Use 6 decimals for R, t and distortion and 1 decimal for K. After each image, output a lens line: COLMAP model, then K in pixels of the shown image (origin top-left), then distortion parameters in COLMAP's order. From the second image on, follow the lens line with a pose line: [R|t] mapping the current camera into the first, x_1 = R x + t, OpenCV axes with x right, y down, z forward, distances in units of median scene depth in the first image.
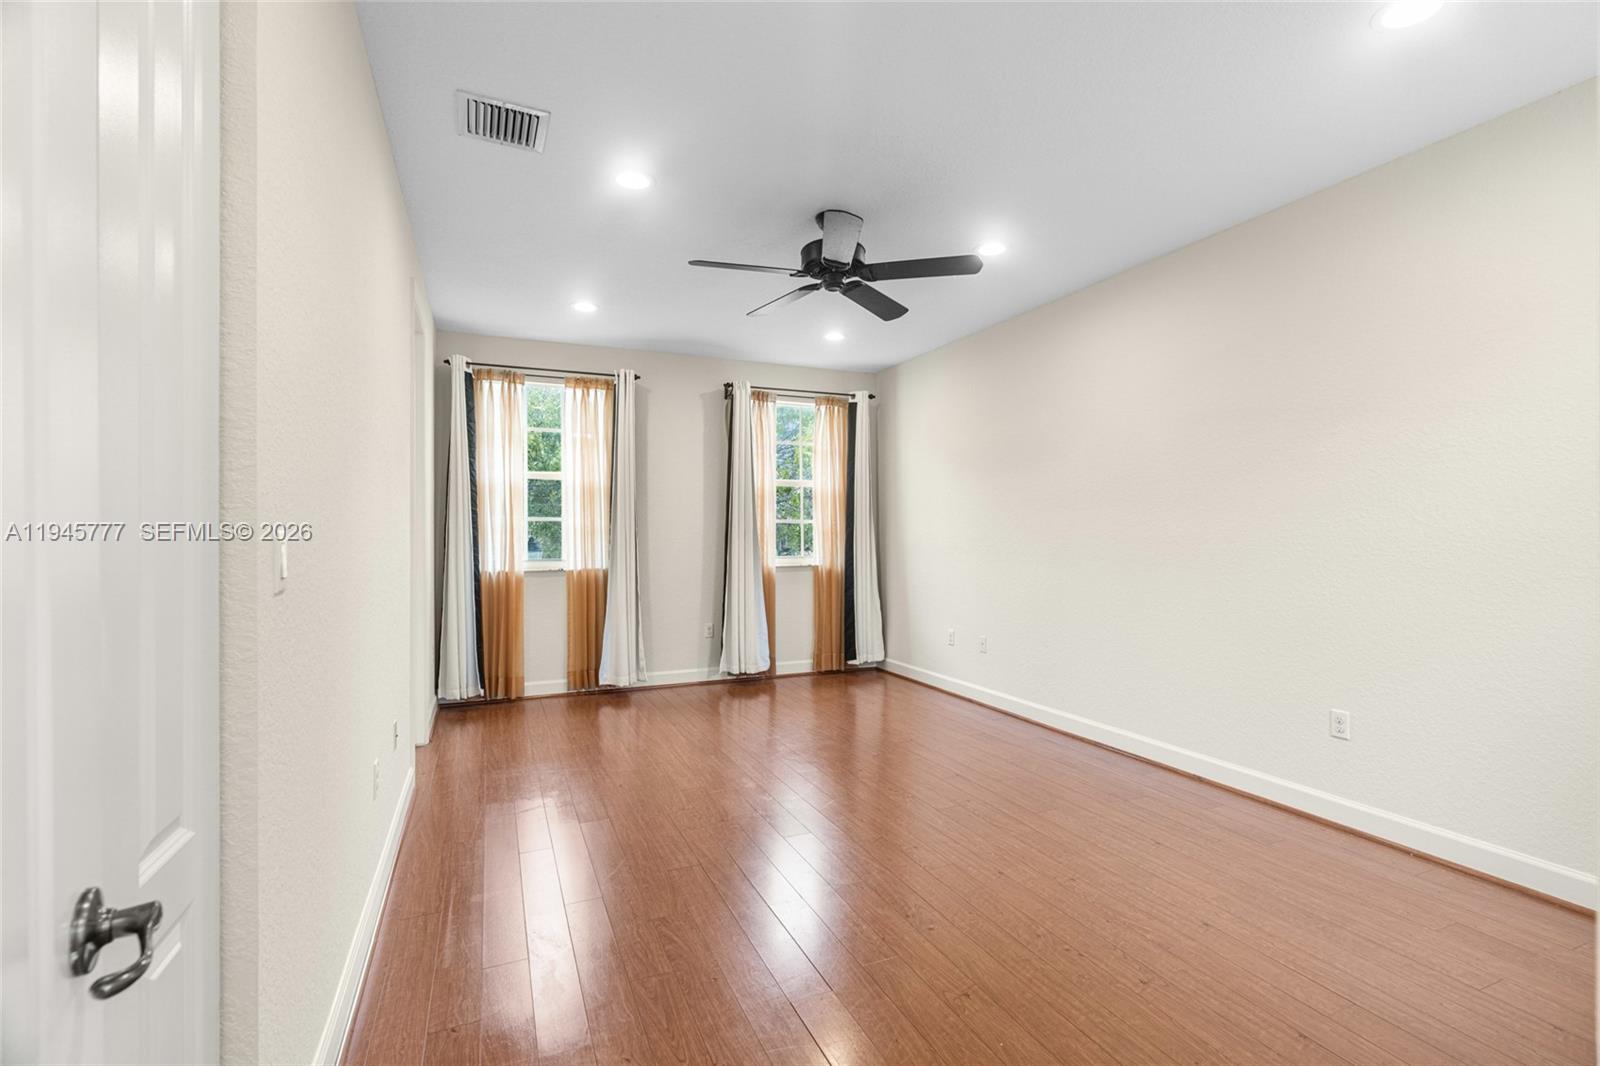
lens RADIAL K [[720.1, 0, 797.3], [0, 720.1, 538.3], [0, 0, 1]] dist [-0.007849, 0.001765]
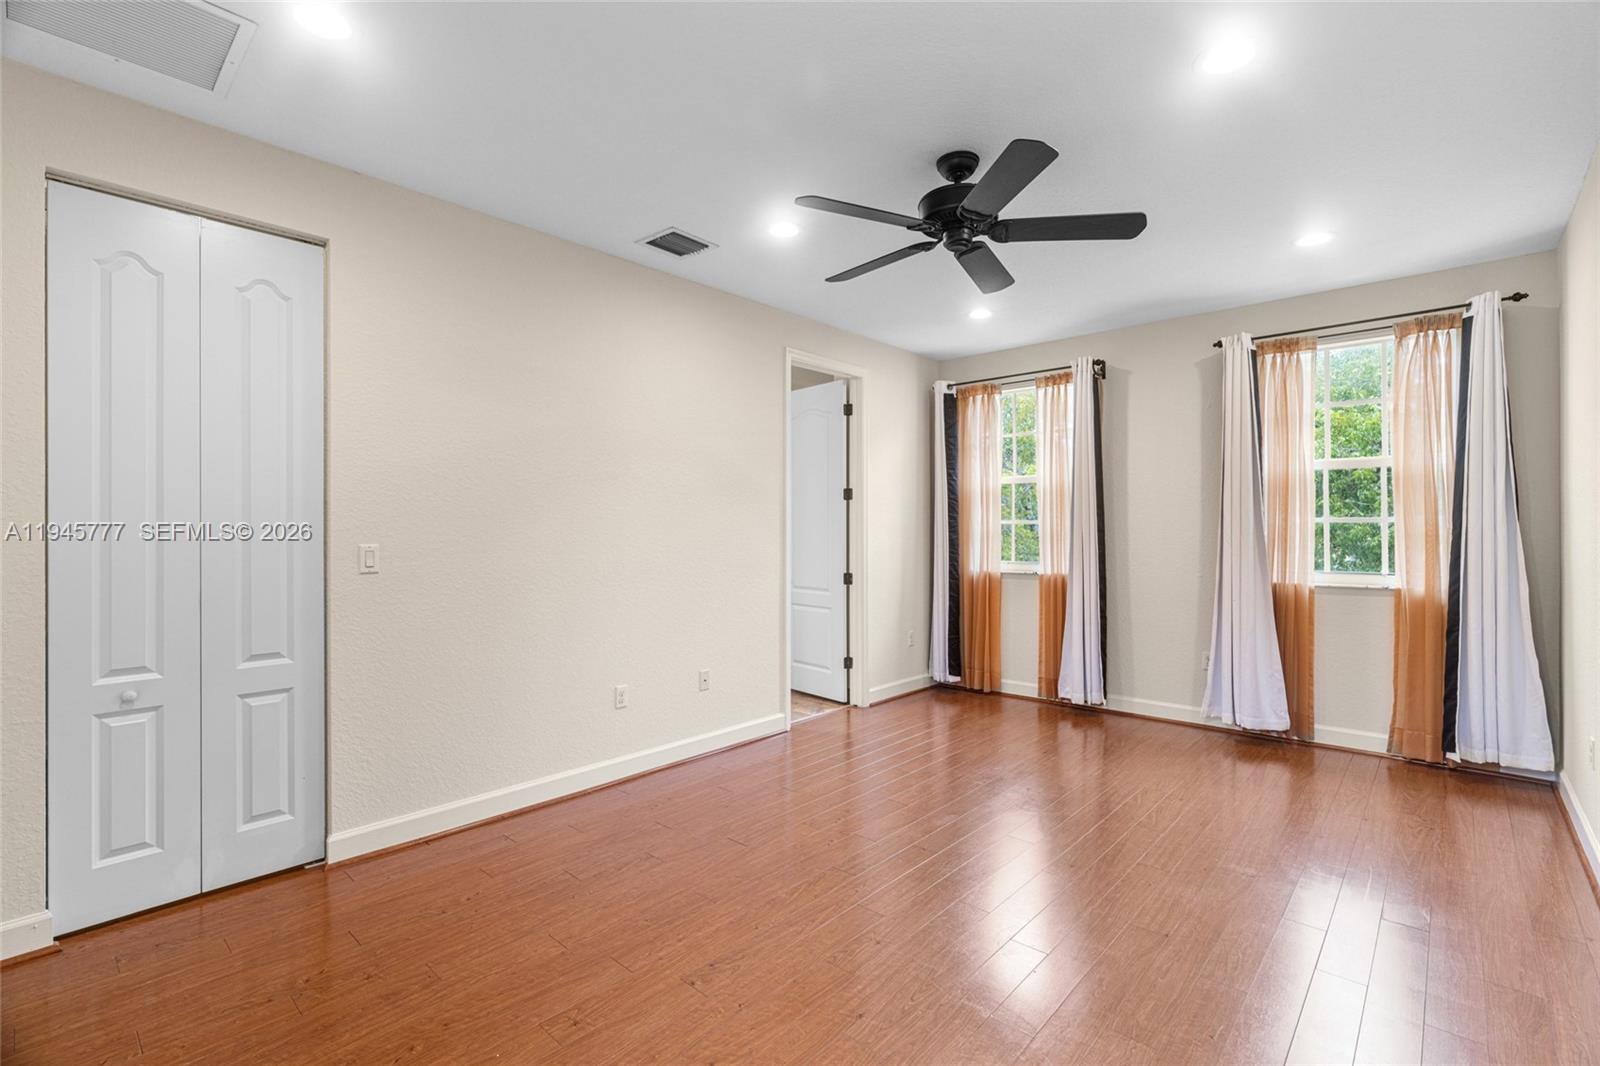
lens RADIAL K [[720.1, 0, 809.3], [0, 720.1, 532.0], [0, 0, 1]] dist [-0.007849, 0.001765]
pose [[0.415144, 0.000572, -0.909756, 0.442156], [-0.007175, 0.999971, -0.002646, -0.008050], [0.909727, 0.007626, 0.415136, 0.303230]]
